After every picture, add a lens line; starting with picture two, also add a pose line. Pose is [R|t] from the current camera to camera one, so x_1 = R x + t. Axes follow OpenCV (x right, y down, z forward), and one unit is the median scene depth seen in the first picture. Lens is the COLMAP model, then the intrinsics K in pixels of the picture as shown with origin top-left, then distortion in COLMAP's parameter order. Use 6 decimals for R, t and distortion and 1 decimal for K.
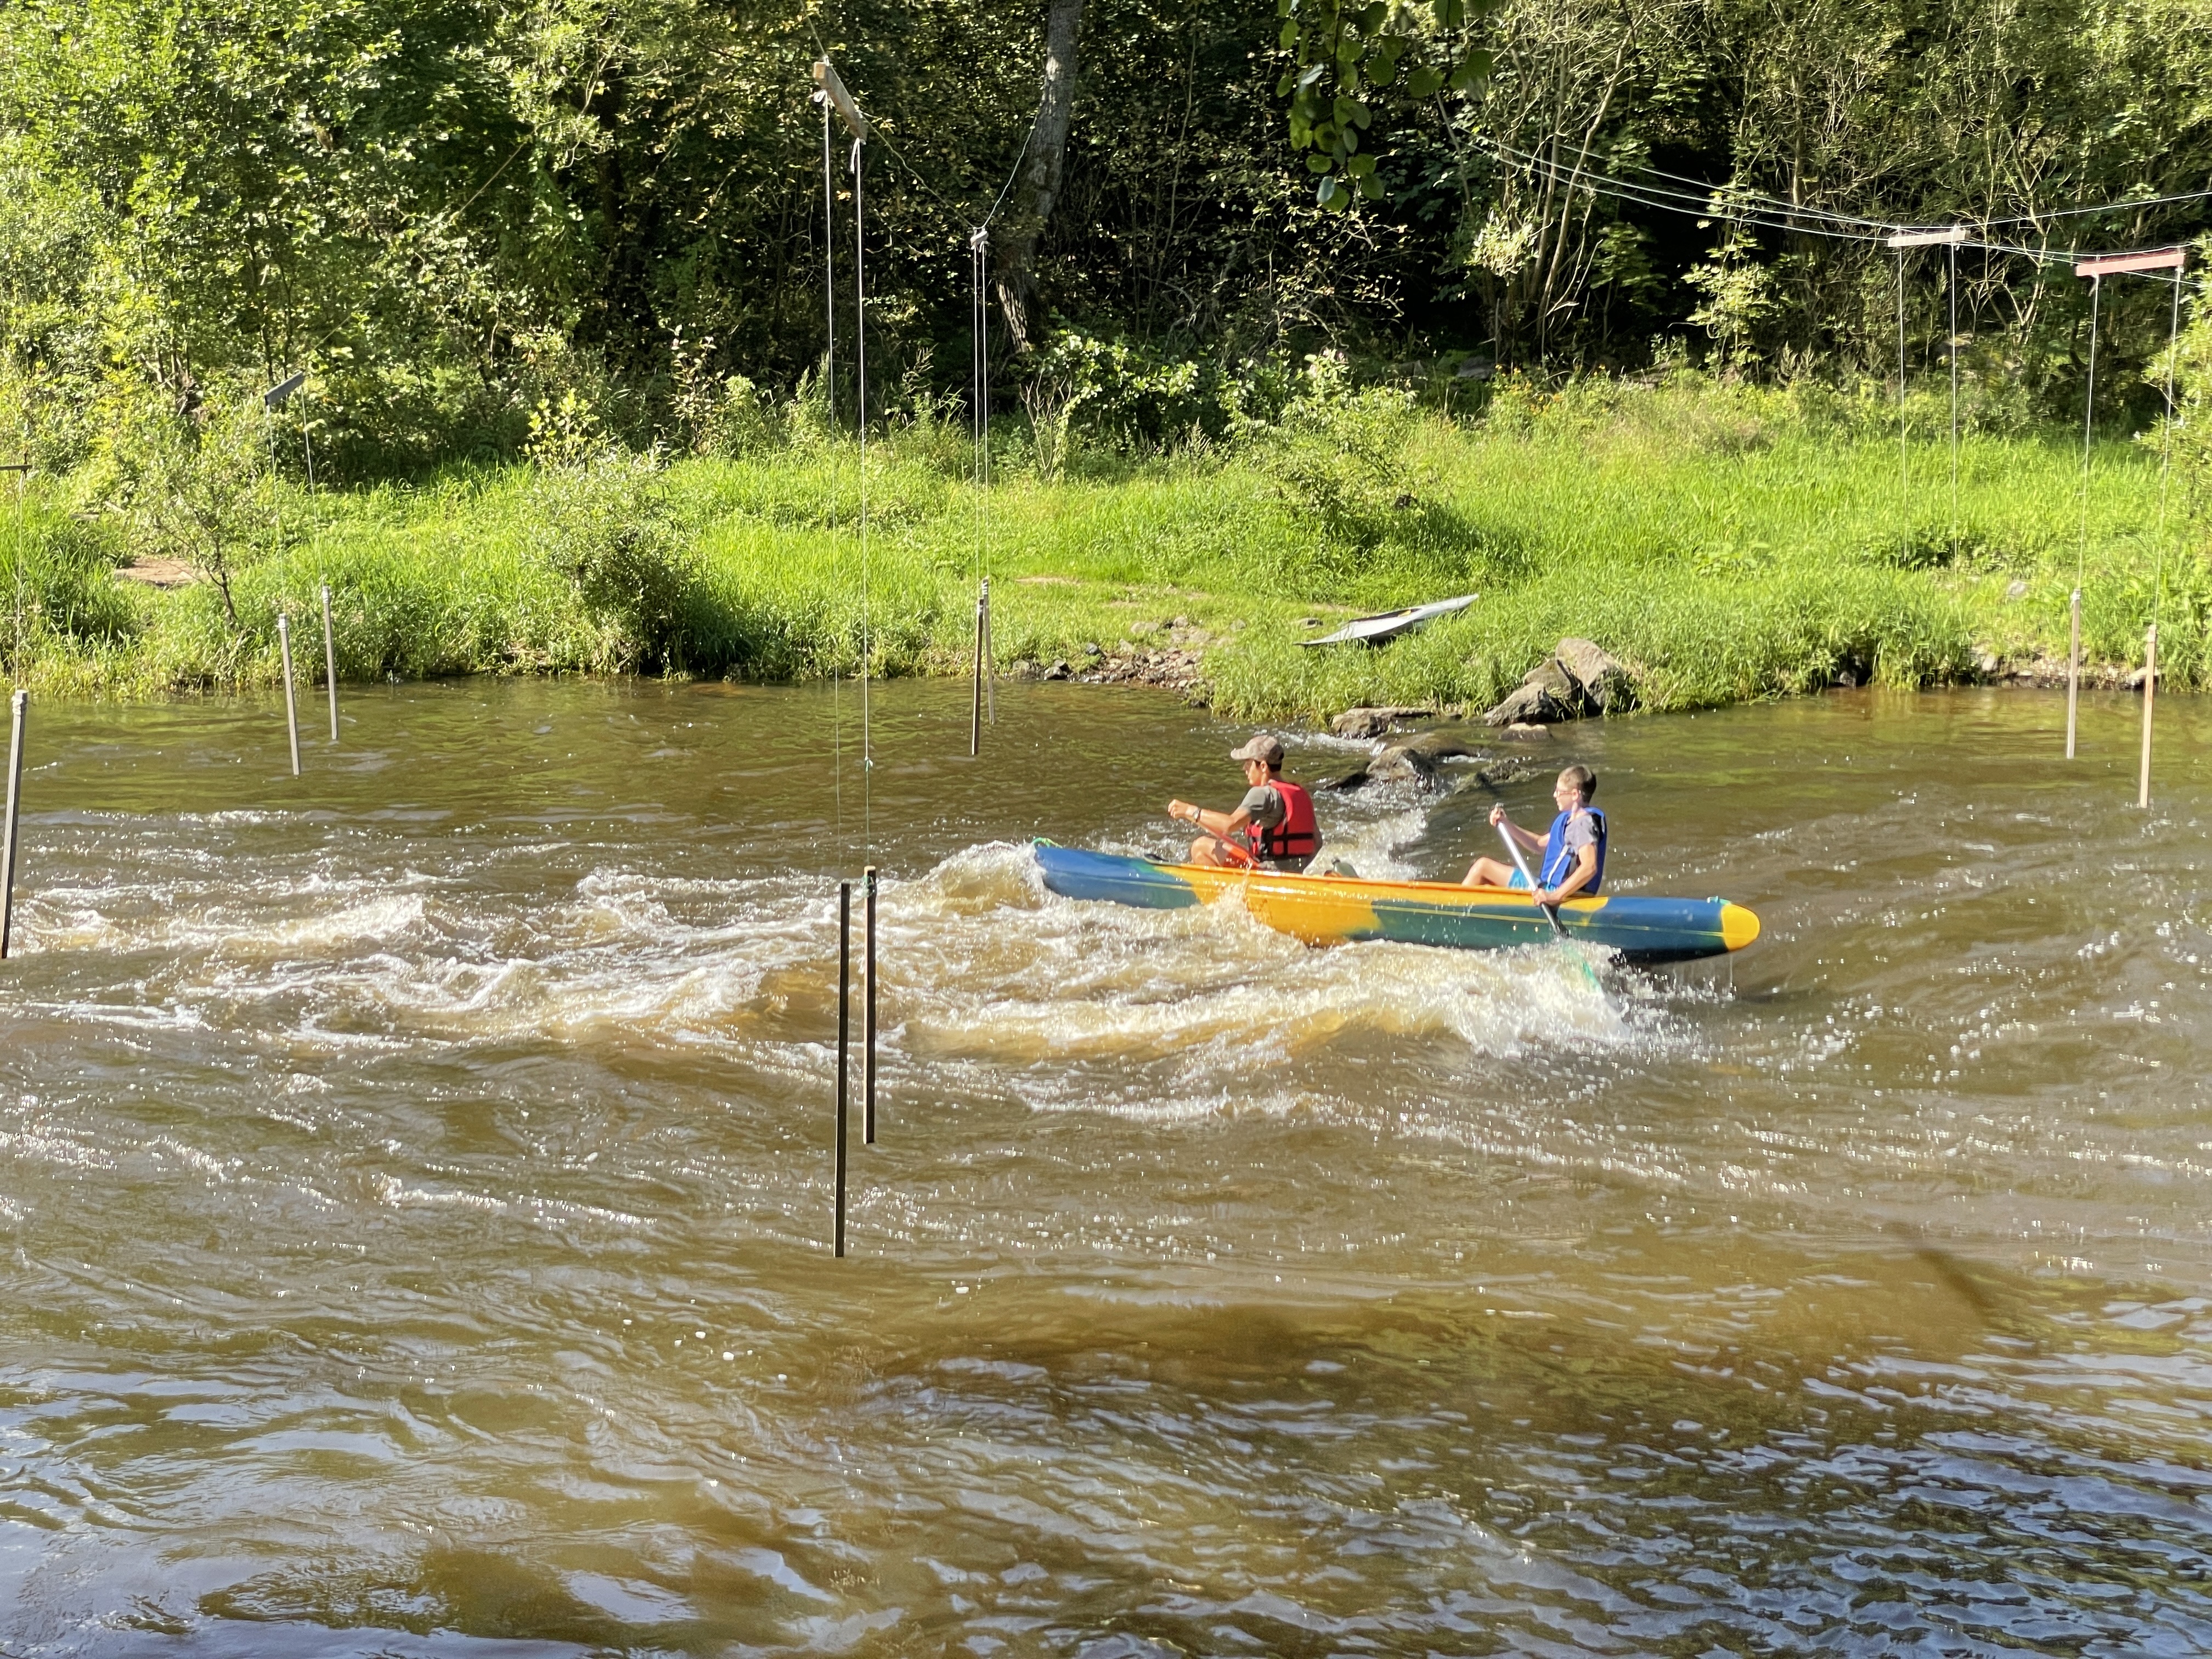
lens RADIAL K [[3322.5, 0, 1090.4], [0, 3322.5, 761.6], [0, 0, 1]] dist [0.042765, 0.821982]
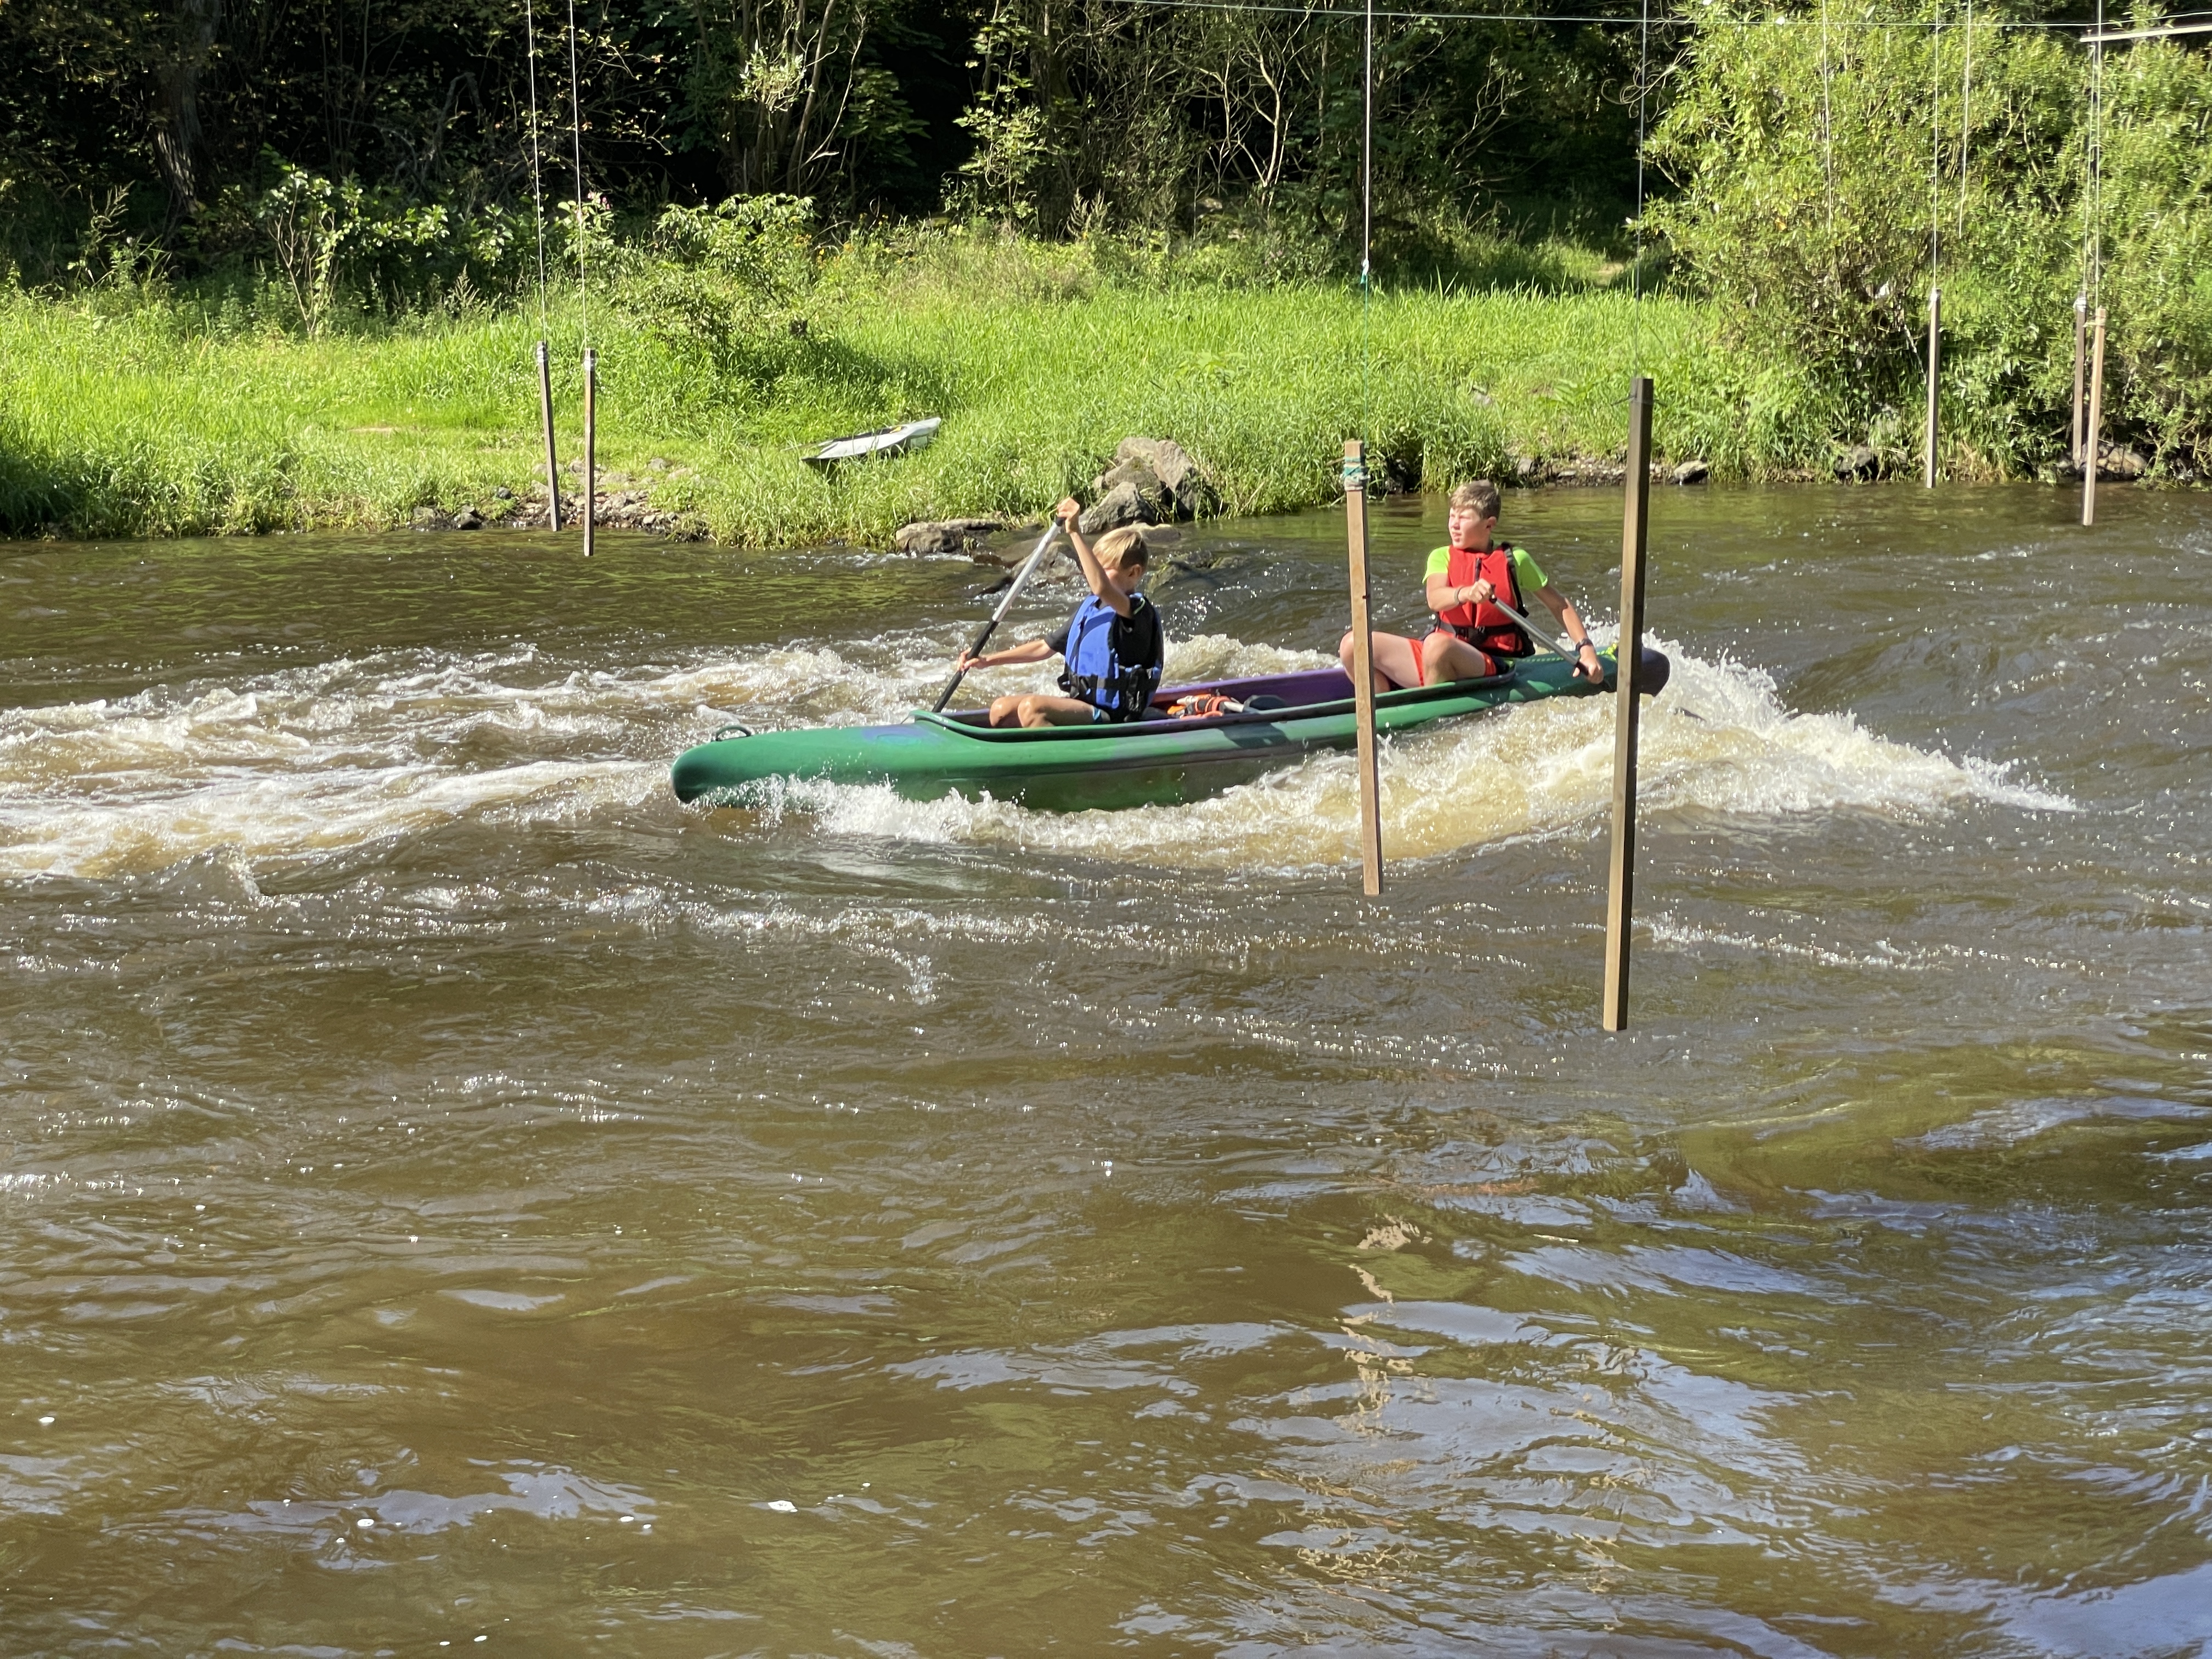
lens RADIAL K [[3322.0, 0, 1085.2], [0, 3322.0, 765.8], [0, 0, 1]] dist [0.181345, -0.558859]
pose [[0.946415, -0.059375, 0.317450, -0.098246], [0.058618, 0.998209, 0.011943, 0.024629], [-0.317590, 0.007305, 0.948200, 0.129084]]
